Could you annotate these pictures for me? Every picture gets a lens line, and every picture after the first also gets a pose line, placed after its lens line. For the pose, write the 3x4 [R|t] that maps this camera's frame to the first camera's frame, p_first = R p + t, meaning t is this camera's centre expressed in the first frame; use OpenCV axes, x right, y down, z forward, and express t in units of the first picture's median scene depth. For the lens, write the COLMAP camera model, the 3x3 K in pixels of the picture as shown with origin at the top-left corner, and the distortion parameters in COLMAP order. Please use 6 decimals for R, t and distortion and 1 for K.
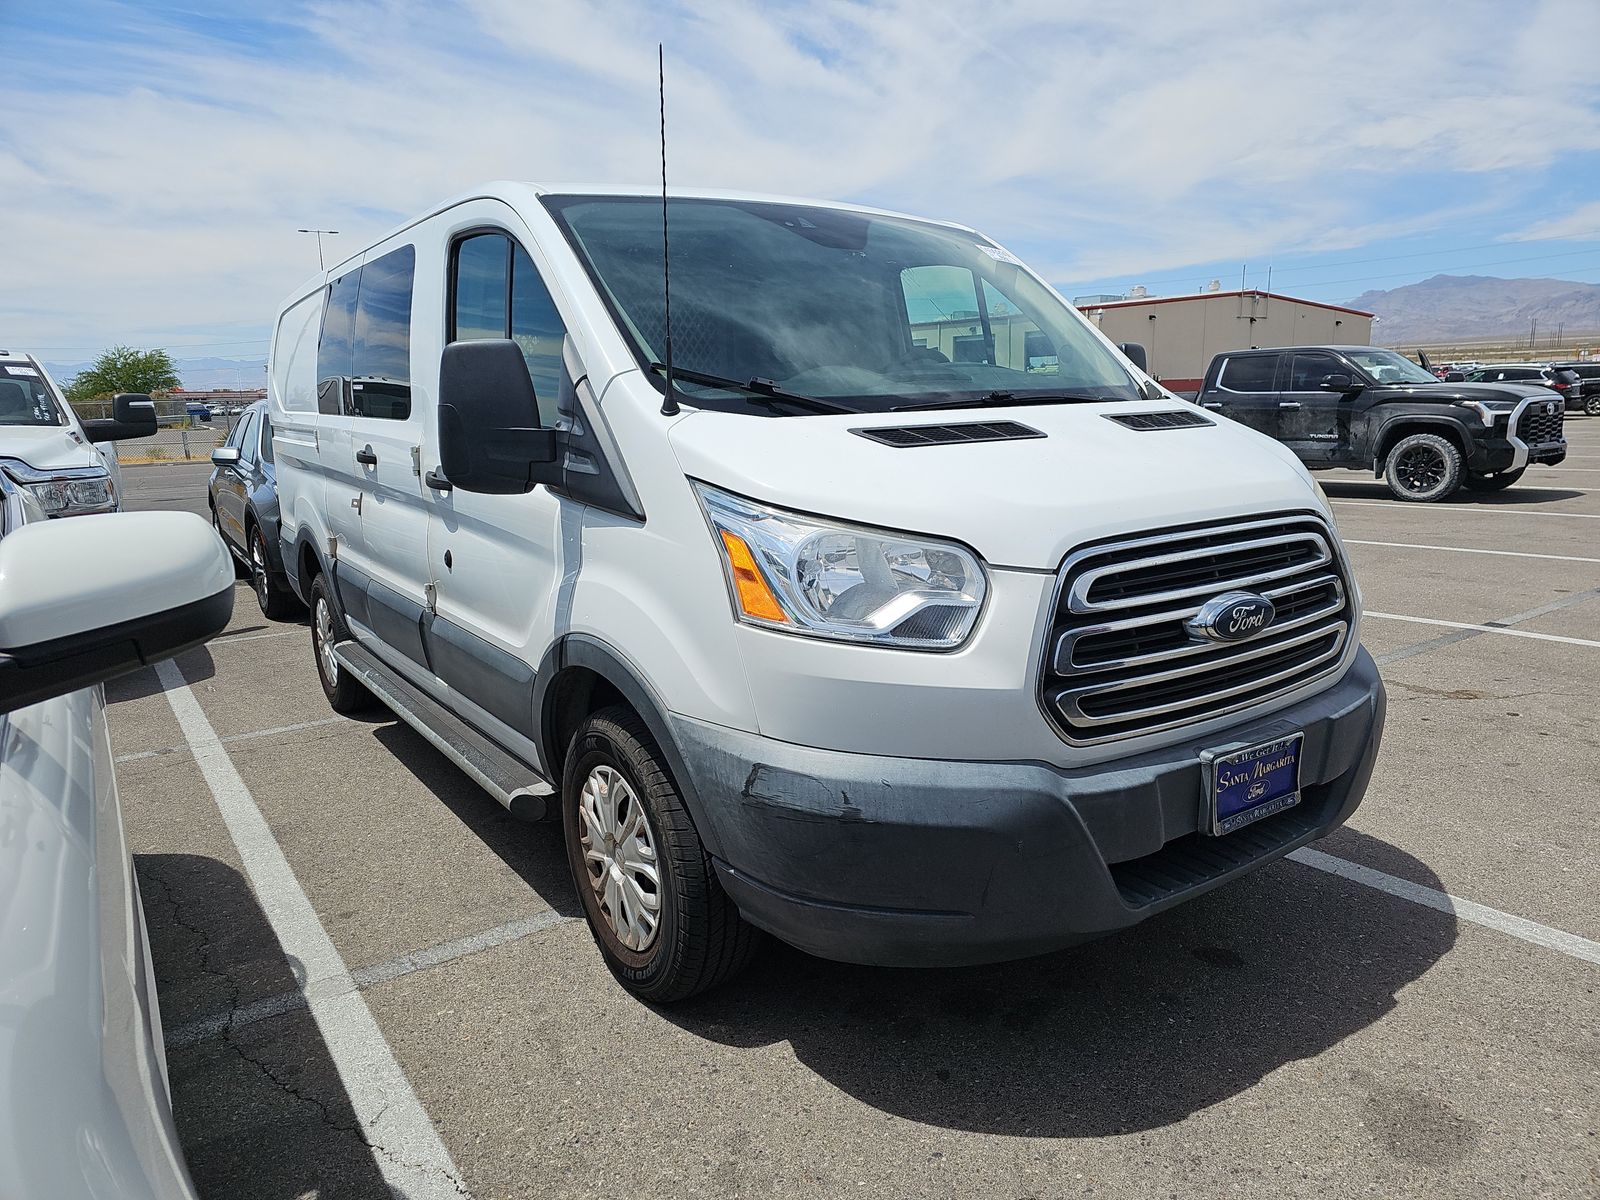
lens RADIAL K [[1052.9, 0, 805.7], [0, 1052.9, 645.7], [0, 0, 1]] dist [0.137049, -0.161504]
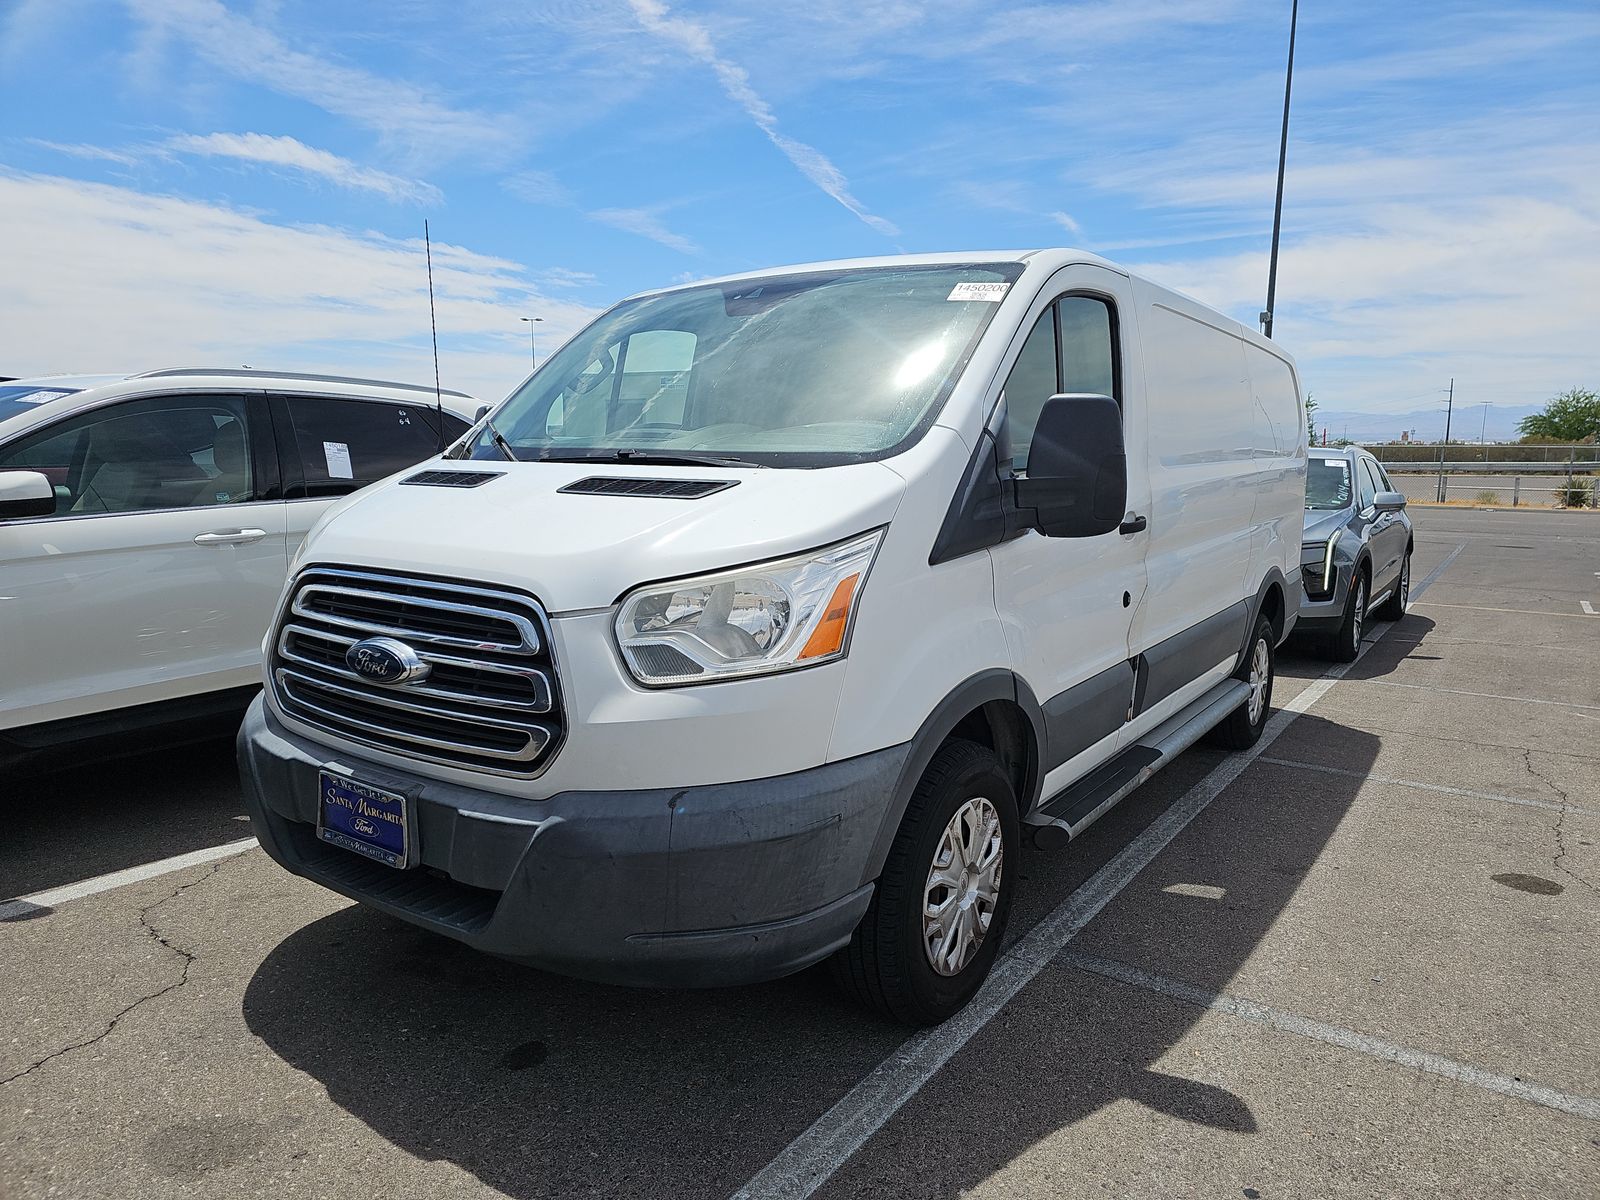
lens RADIAL K [[1040.9, 0, 800.0], [0, 1040.9, 600.0], [0, 0, 1]] dist [0.052979, -0.086112]
pose [[0.345722, 0.165951, -0.923546, 1.484928], [-0.234443, 0.968298, 0.086231, -0.271209], [0.908577, 0.186707, 0.373668, 0.961757]]
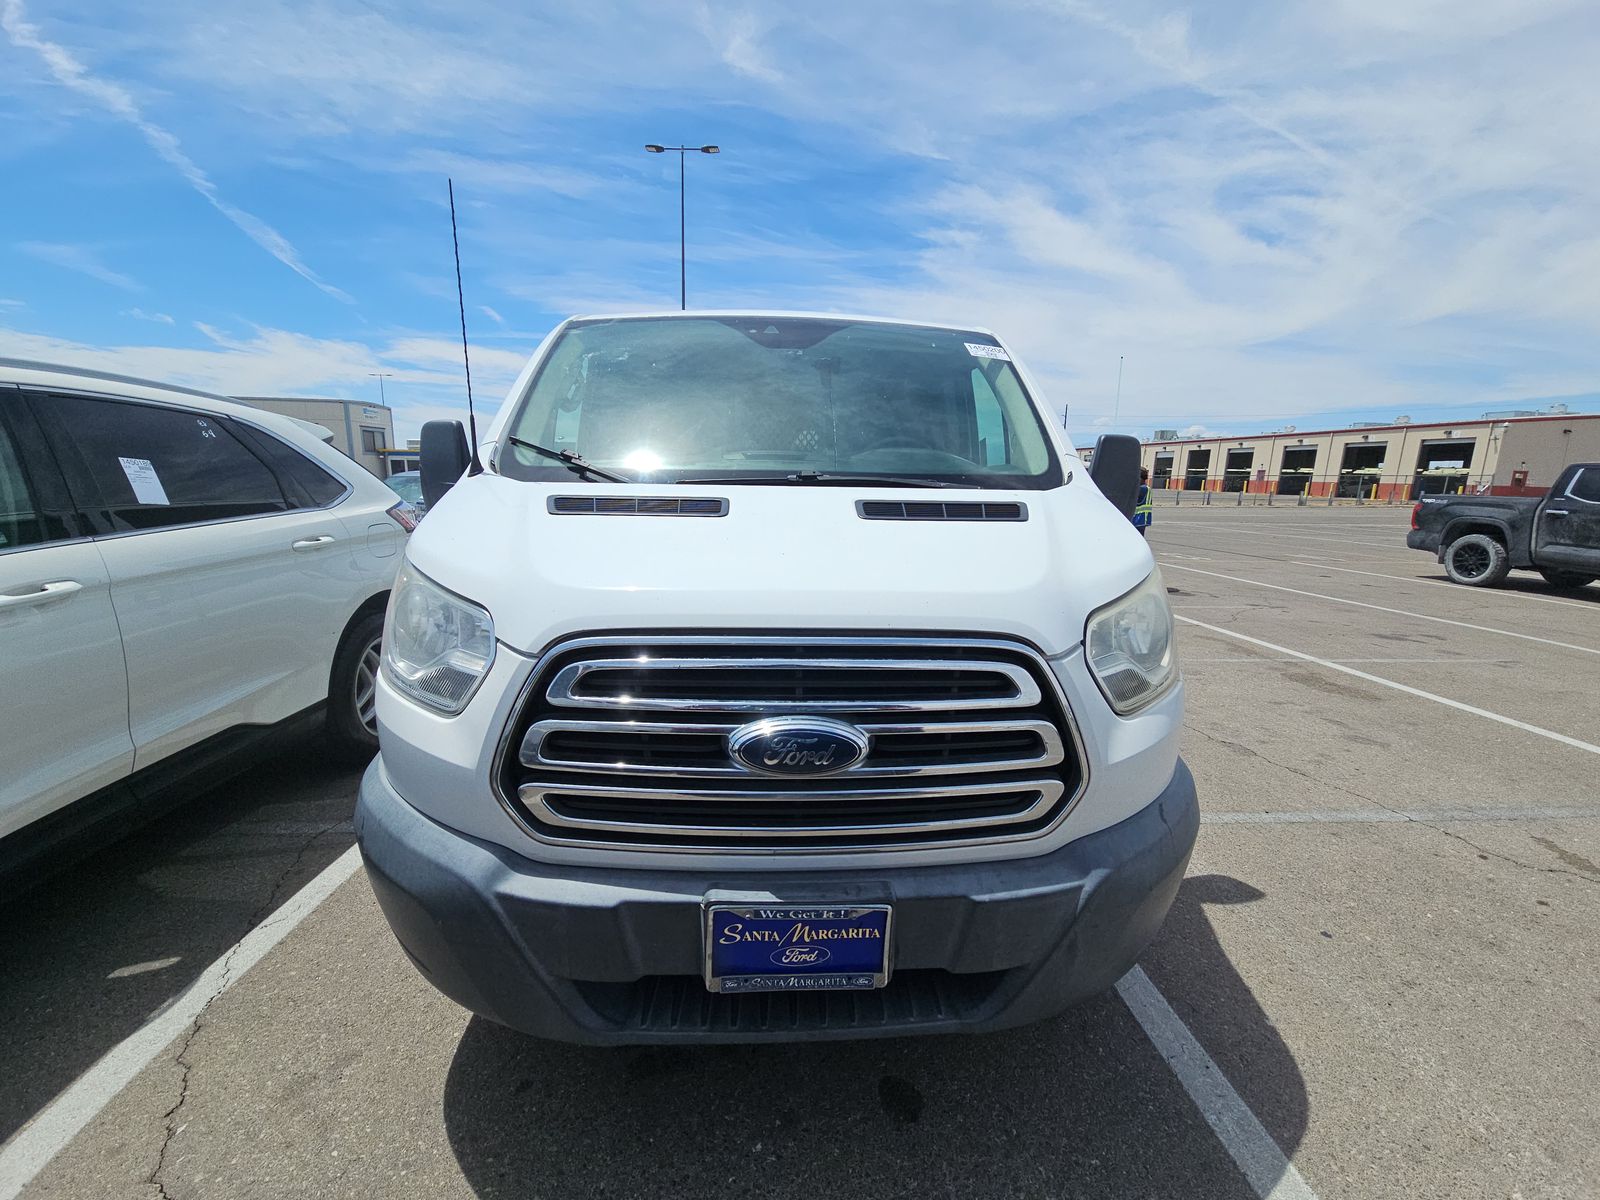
lens RADIAL K [[652.1, 0, 801.6], [0, 652.1, 620.6], [0, 0, 1]] dist [0.016286, -0.011509]
pose [[0.841789, 0.156105, -0.516742, 0.642484], [-0.162267, 0.986175, 0.033580, -0.139475], [0.514840, 0.055583, 0.855482, 0.549724]]
